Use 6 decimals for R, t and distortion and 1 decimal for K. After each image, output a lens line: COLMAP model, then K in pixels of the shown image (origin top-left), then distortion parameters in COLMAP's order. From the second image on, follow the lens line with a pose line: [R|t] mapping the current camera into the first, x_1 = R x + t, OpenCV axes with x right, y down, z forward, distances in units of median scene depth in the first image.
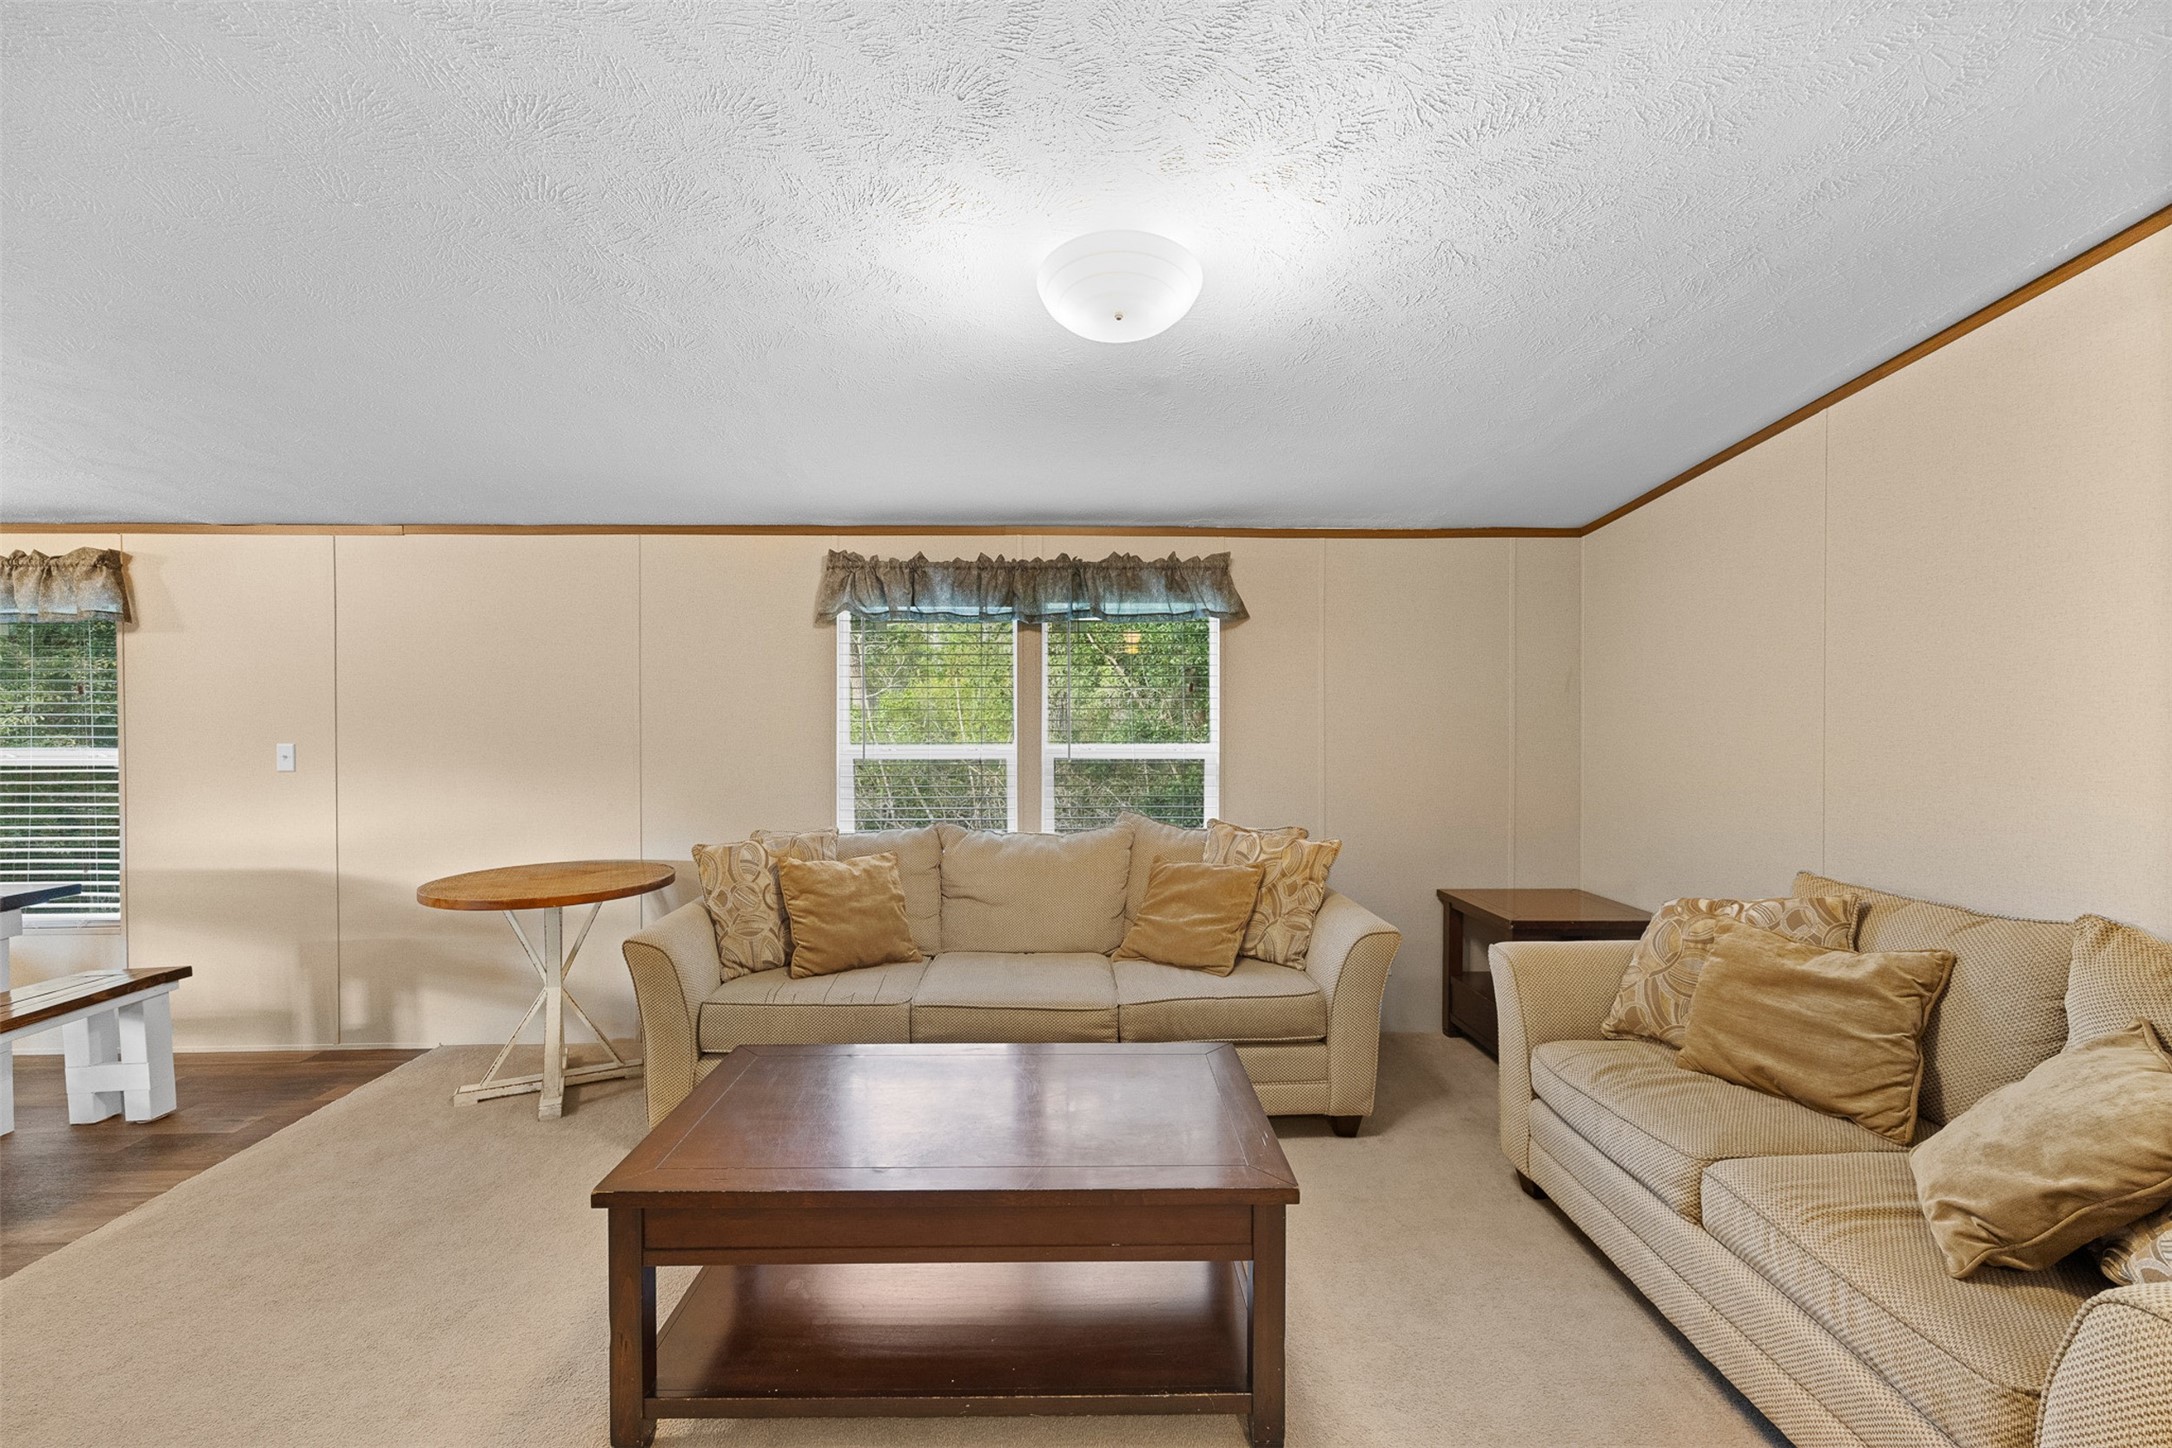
lens RADIAL K [[911.0, 0, 1085.0], [0, 911.0, 716.5], [0, 0, 1]] dist [-0.000469, 0.000250]
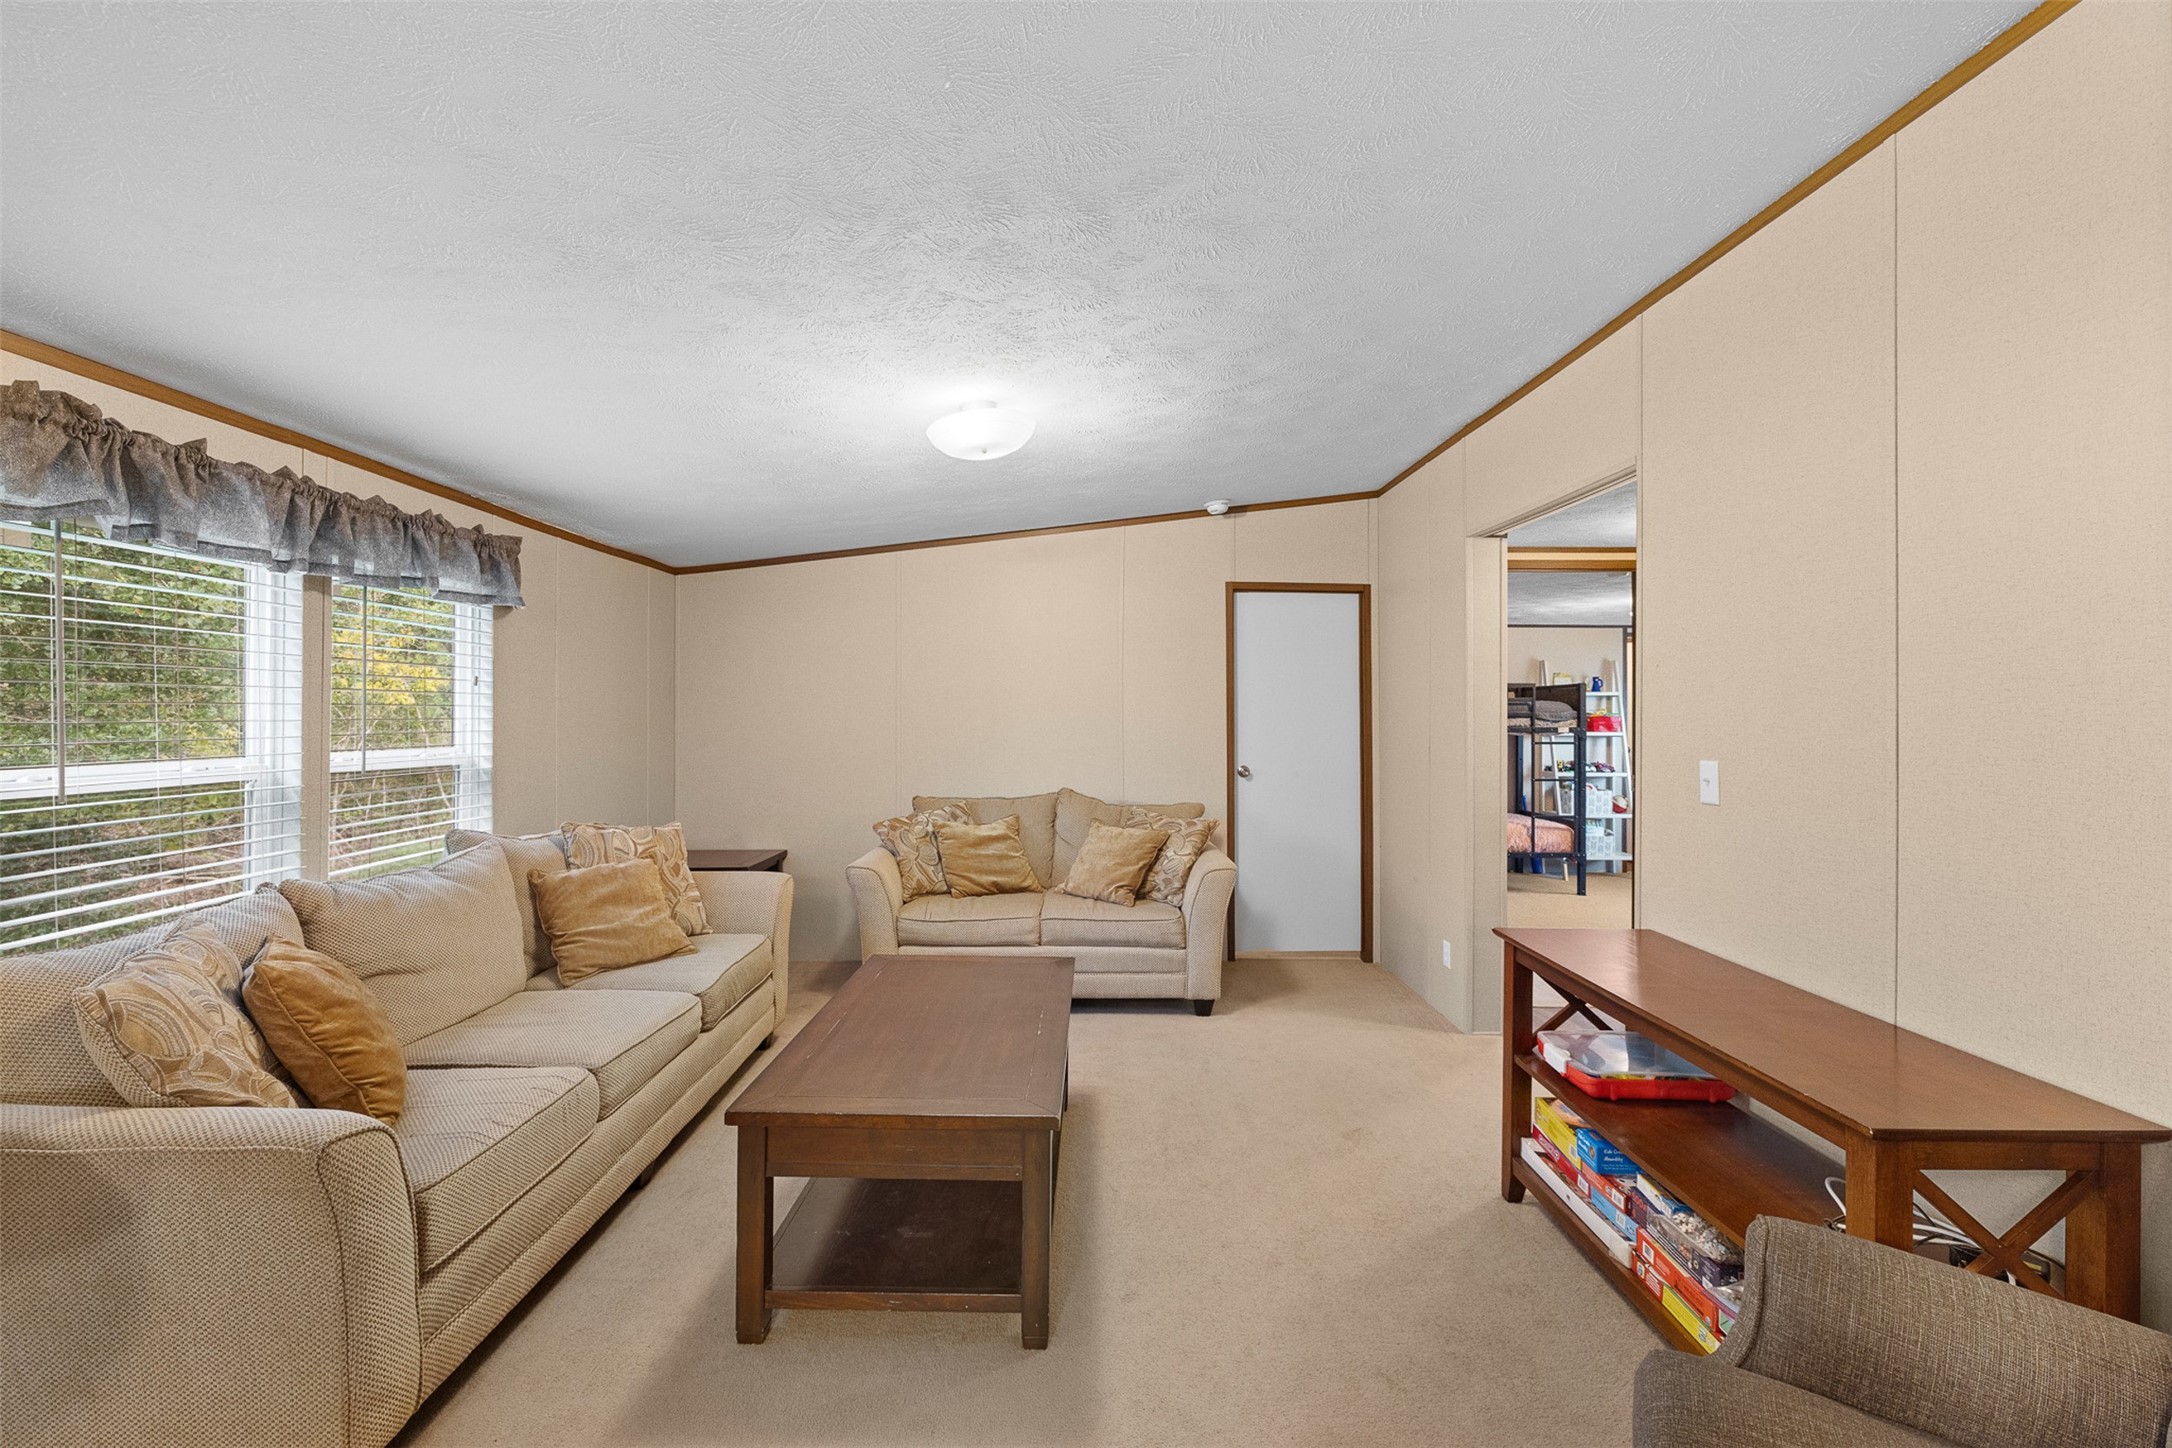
lens RADIAL K [[911.0, 0, 1083.8], [0, 911.0, 708.2], [0, 0, 1]] dist [-0.000469, 0.000250]
pose [[0.040544, 0.007847, 0.999147, -0.754760], [0.009479, 0.999921, -0.008238, 0.004980], [-0.999133, 0.009804, 0.040466, 0.404273]]
